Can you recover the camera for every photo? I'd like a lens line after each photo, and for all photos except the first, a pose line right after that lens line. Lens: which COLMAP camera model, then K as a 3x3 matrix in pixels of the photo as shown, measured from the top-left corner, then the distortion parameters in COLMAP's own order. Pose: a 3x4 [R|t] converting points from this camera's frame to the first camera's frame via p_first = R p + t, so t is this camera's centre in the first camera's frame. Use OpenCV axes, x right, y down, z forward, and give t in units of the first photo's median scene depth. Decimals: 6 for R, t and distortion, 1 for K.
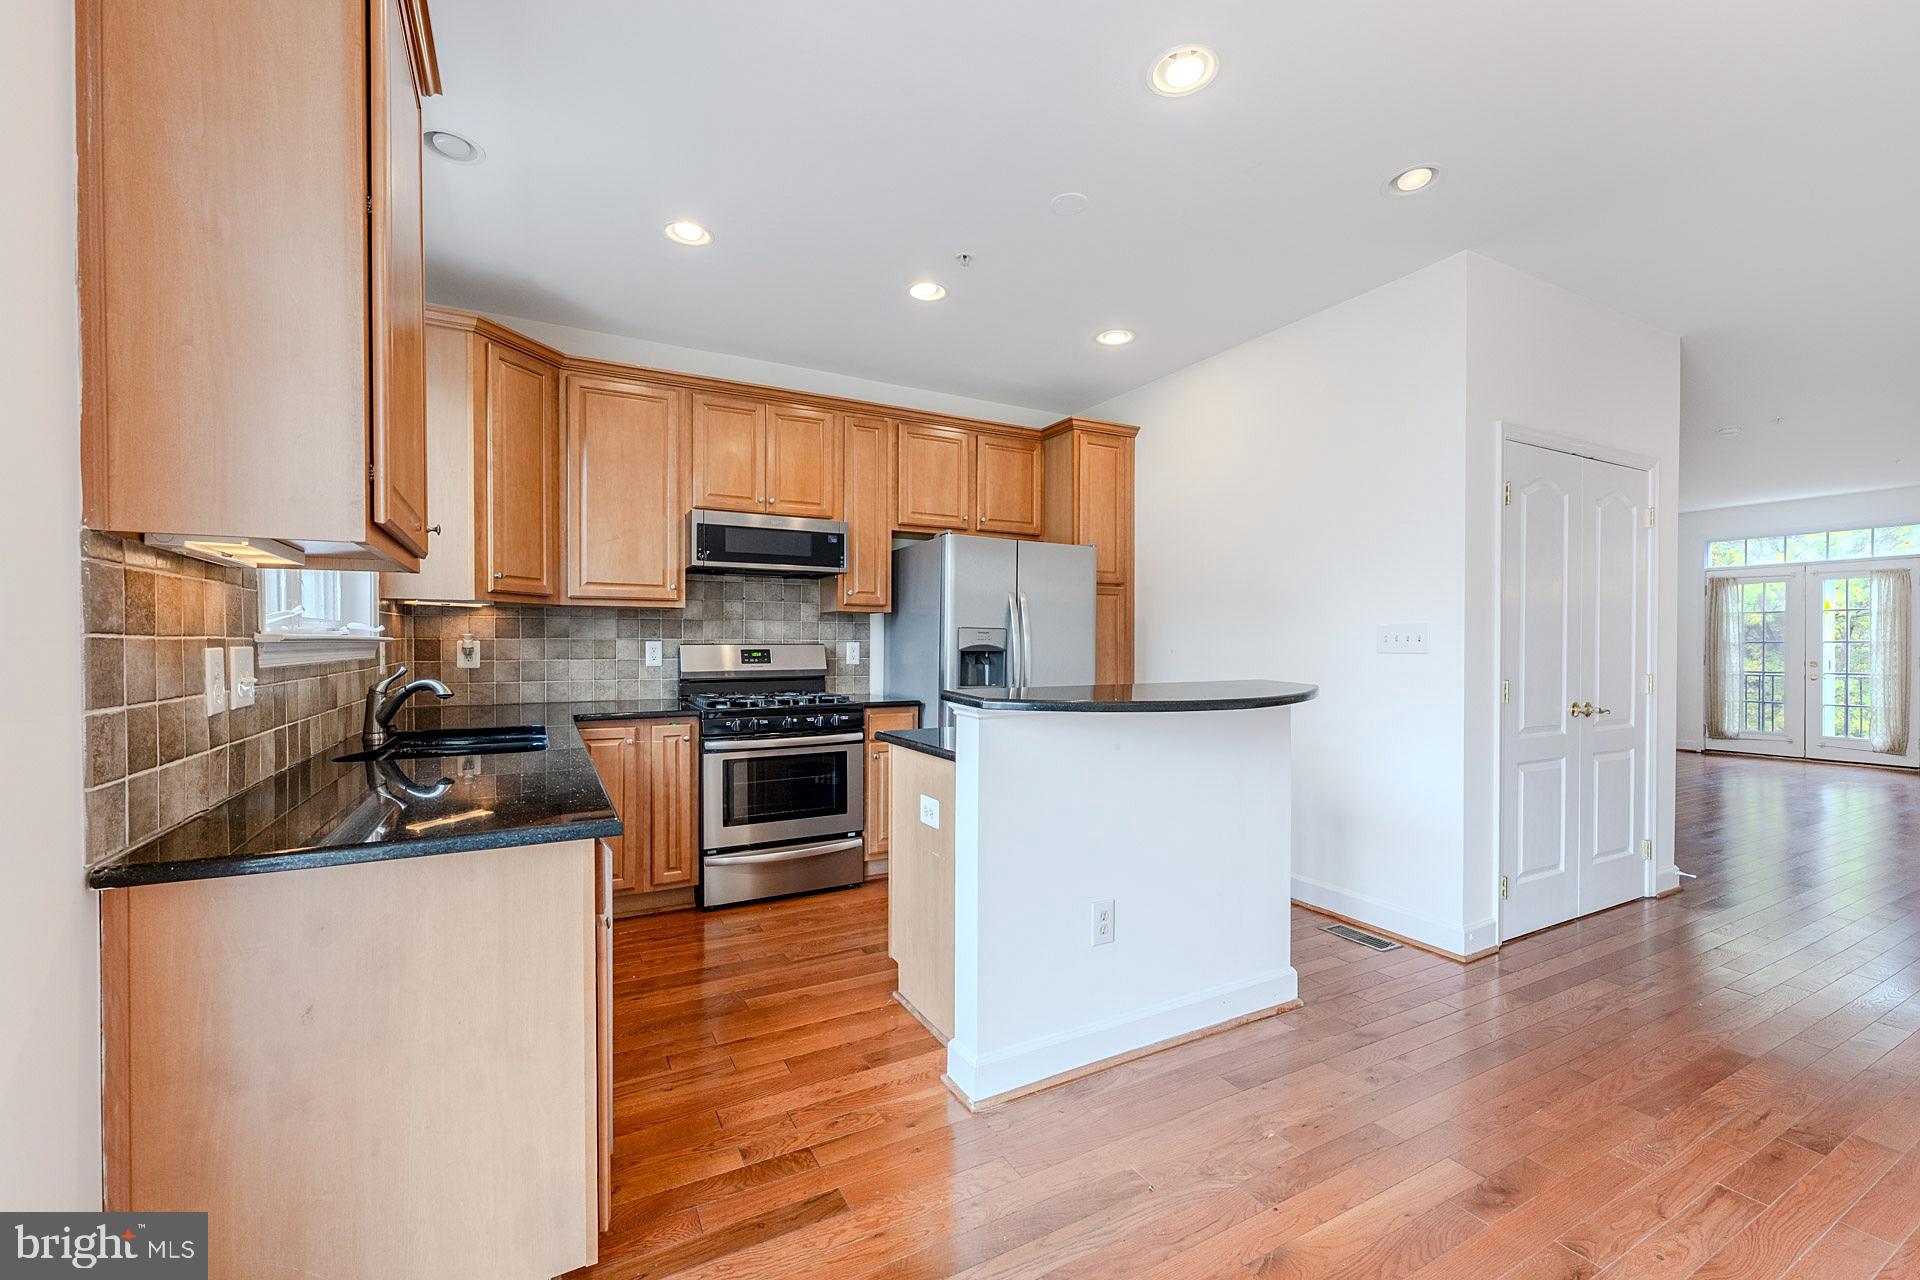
lens RADIAL K [[781.3, 0, 949.6], [0, 781.3, 650.2], [0, 0, 1]] dist [0.000981, 0.000572]
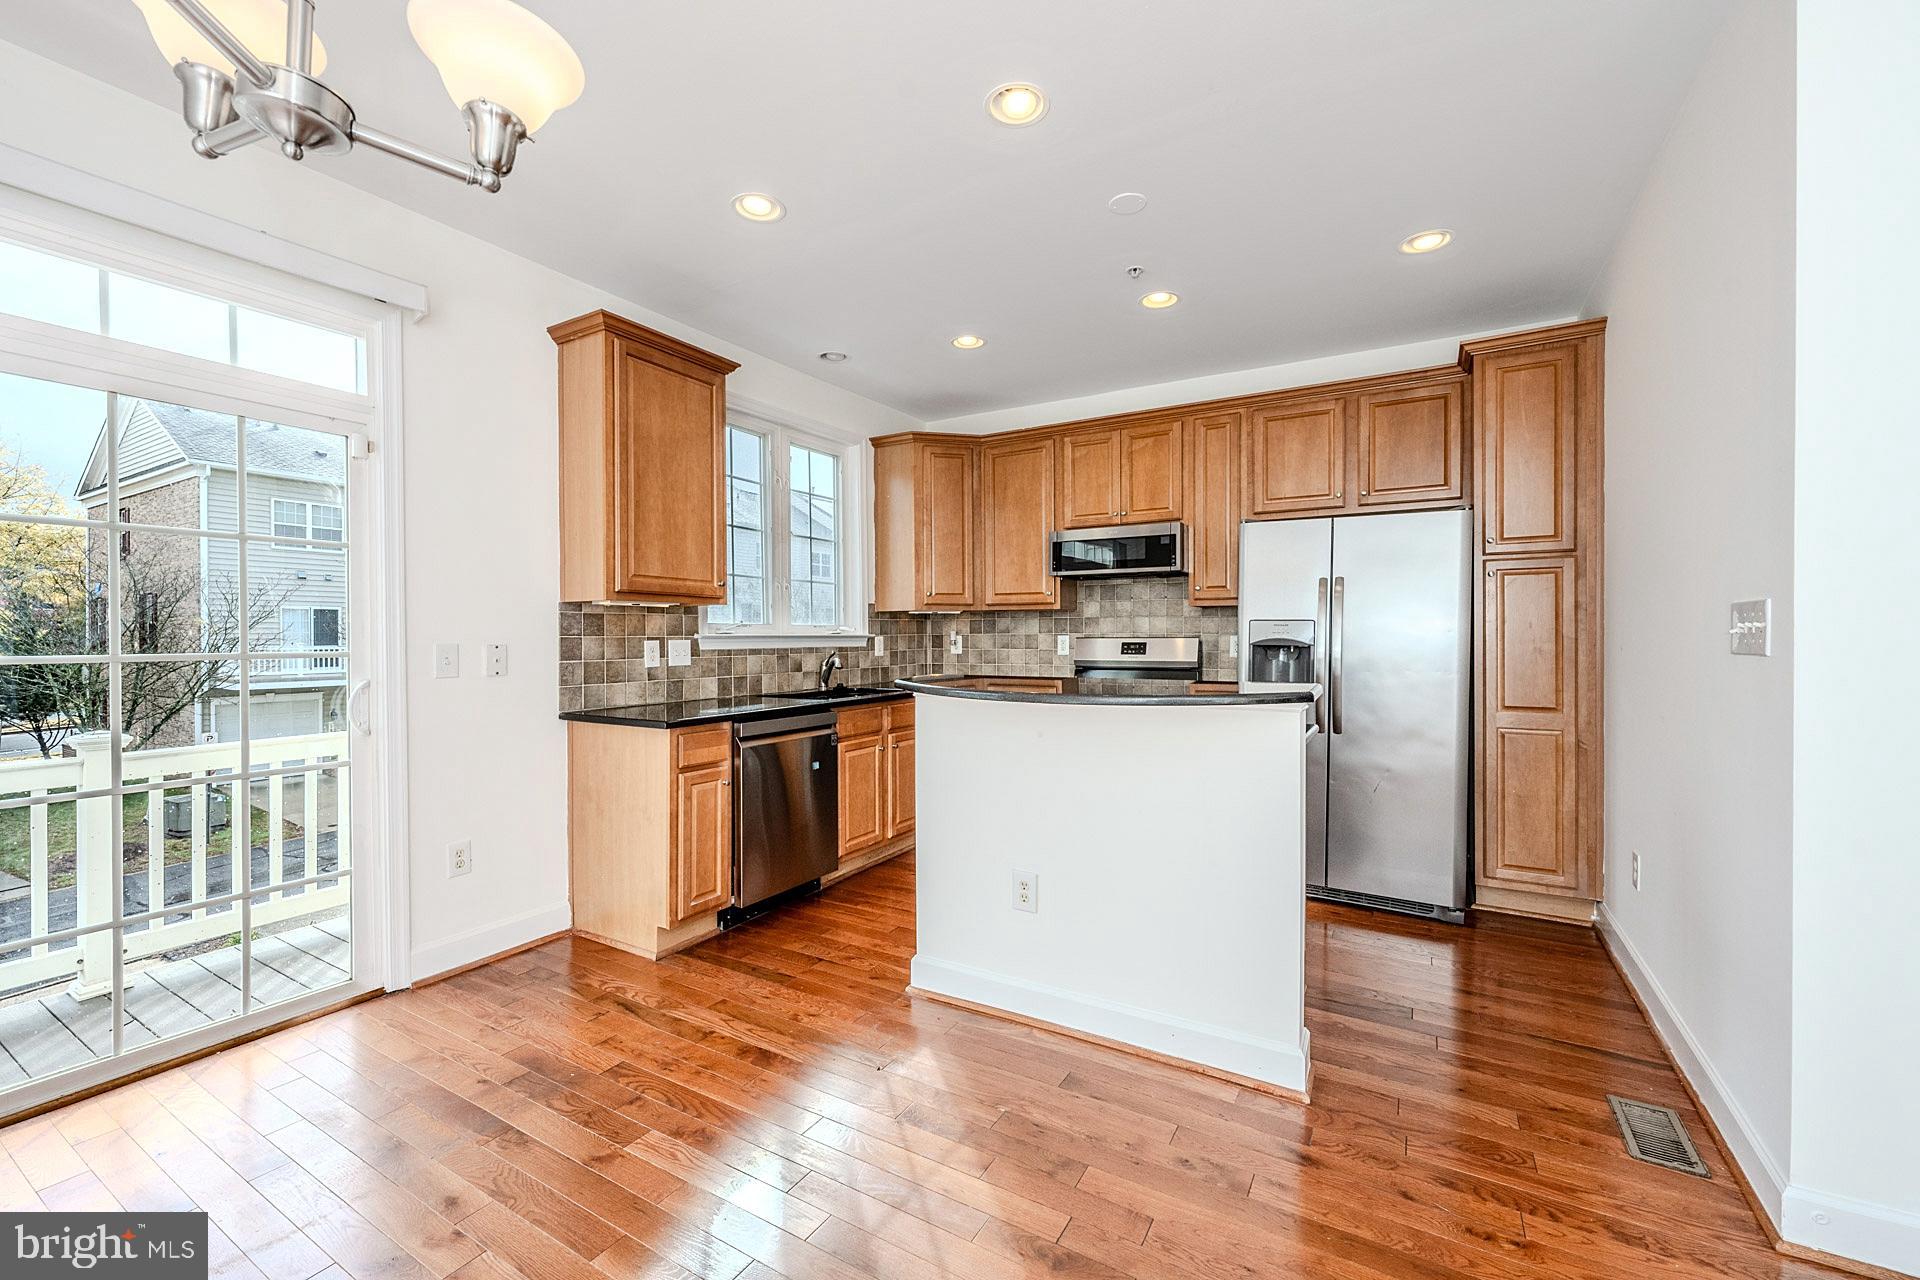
lens RADIAL K [[767.9, 0, 966.2], [0, 767.9, 642.0], [0, 0, 1]] dist [0.000150, 0.000114]
pose [[0.529494, 0.003190, -0.848308, 0.600501], [-0.002486, 0.999994, 0.002209, -0.002678], [0.848310, 0.000939, 0.529499, 0.200907]]
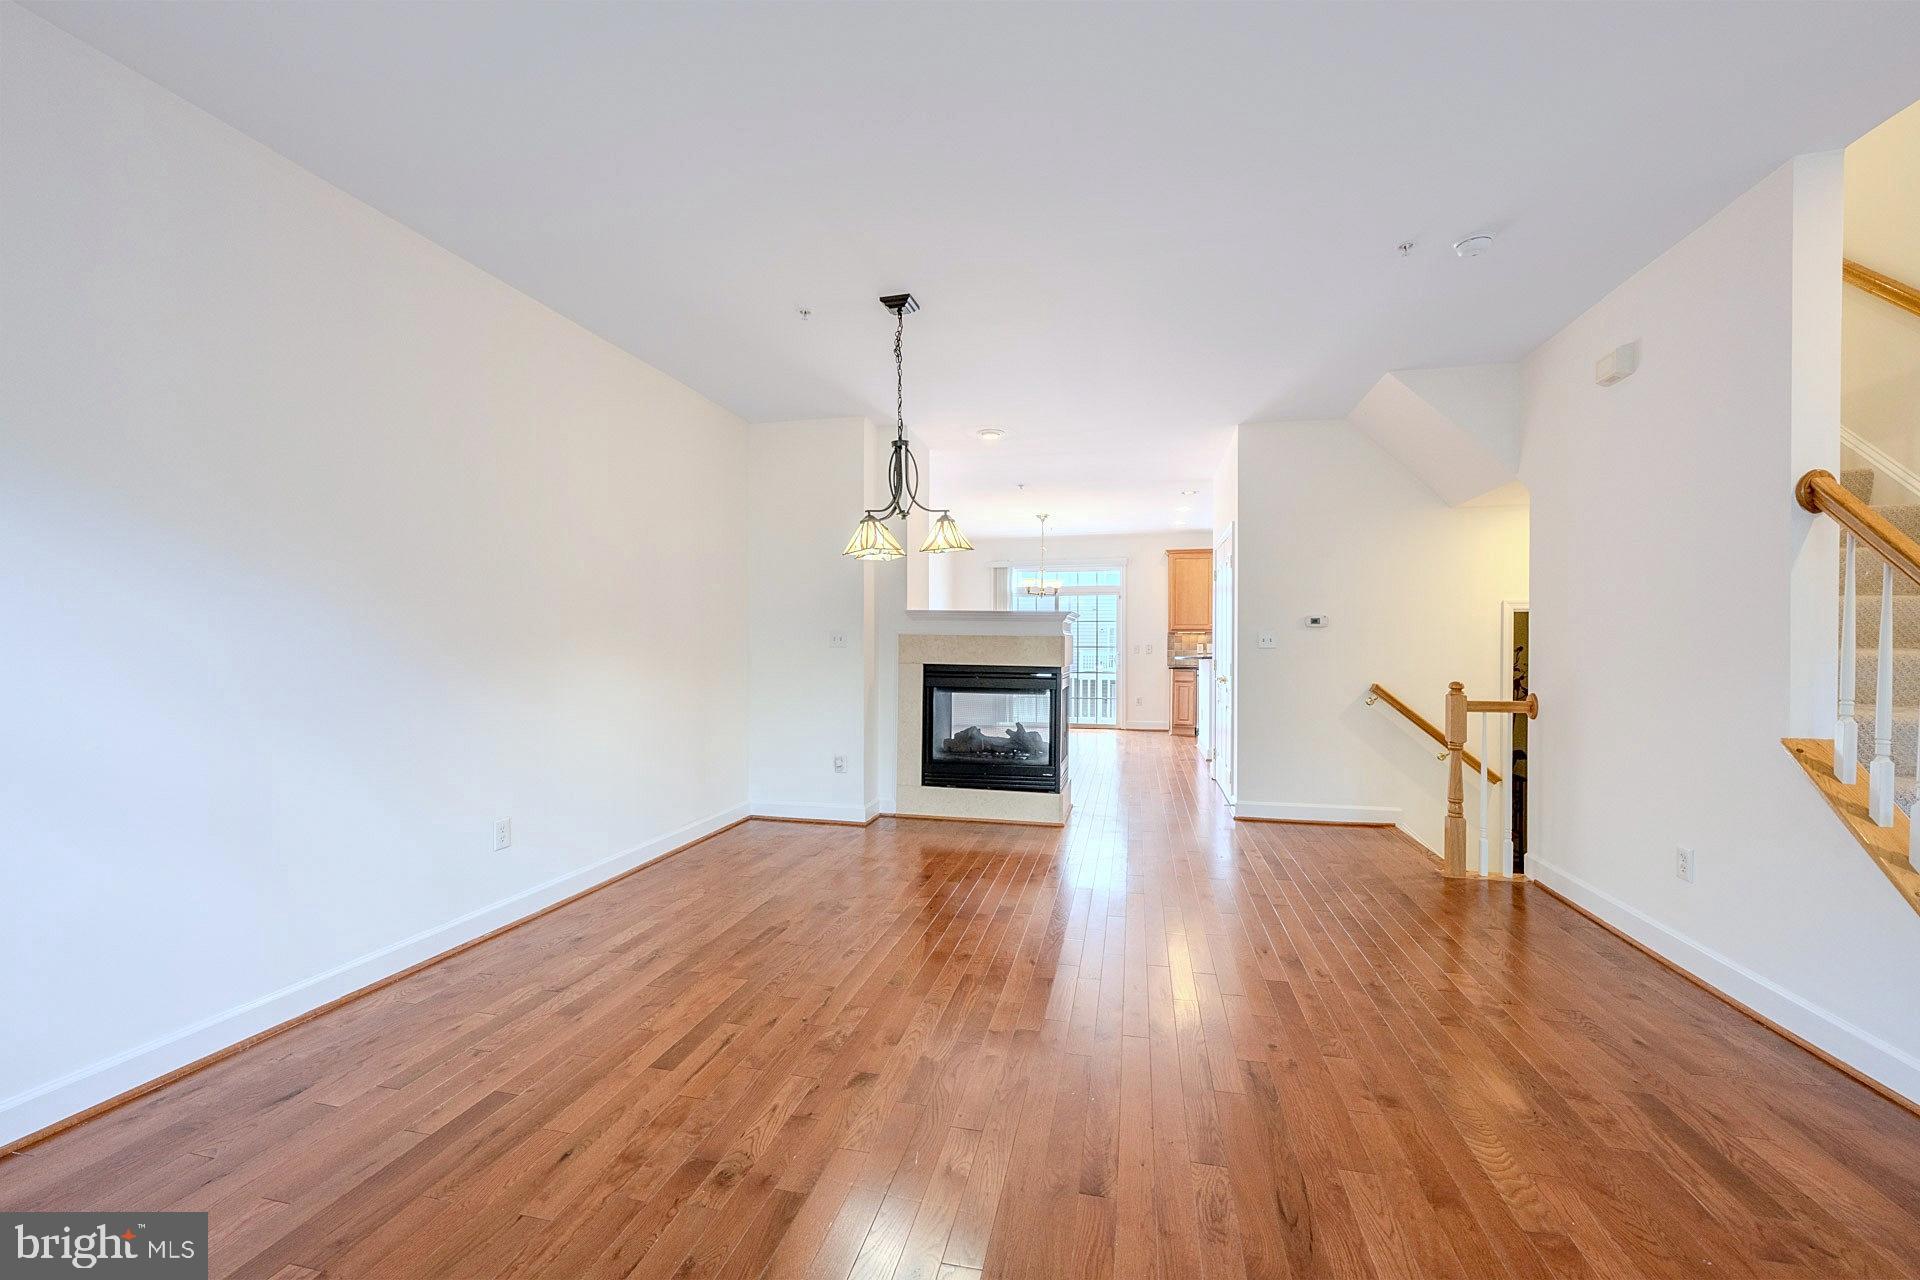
lens RADIAL K [[781.3, 0, 949.6], [0, 781.3, 650.2], [0, 0, 1]] dist [0.000981, 0.000572]
pose [[-0.655693, 0.003950, -0.755017, 2.244375], [-0.007817, 0.999897, 0.012019, -0.006822], [0.754987, 0.013783, -0.655595, 1.465442]]
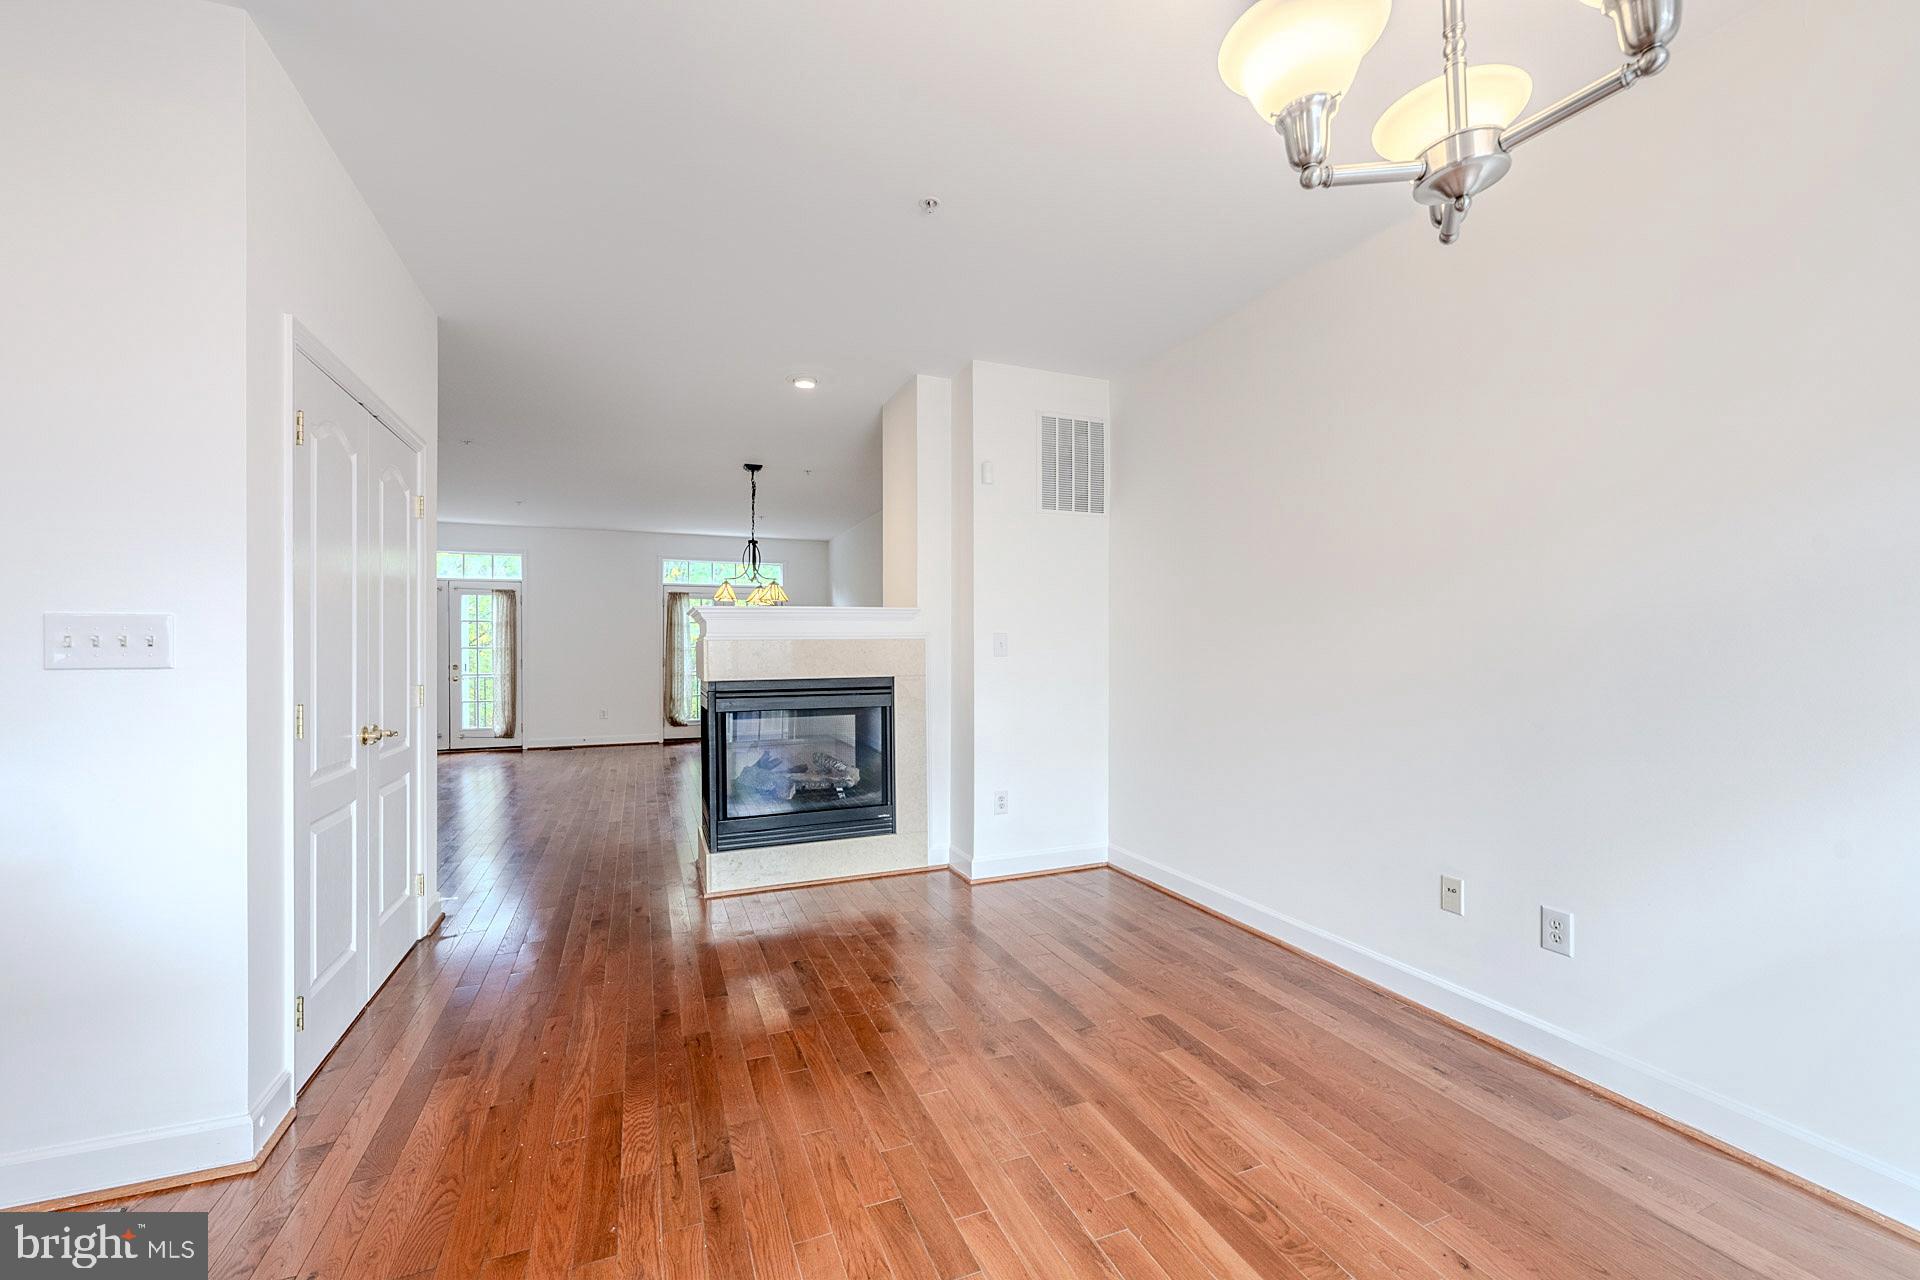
lens RADIAL K [[781.3, 0, 949.6], [0, 781.3, 650.2], [0, 0, 1]] dist [0.000981, 0.000572]
pose [[0.109999, -0.002246, 0.993929, 0.080778], [0.009112, 0.999958, 0.001251, -0.003747], [-0.993890, 0.008919, 0.110015, 0.289245]]
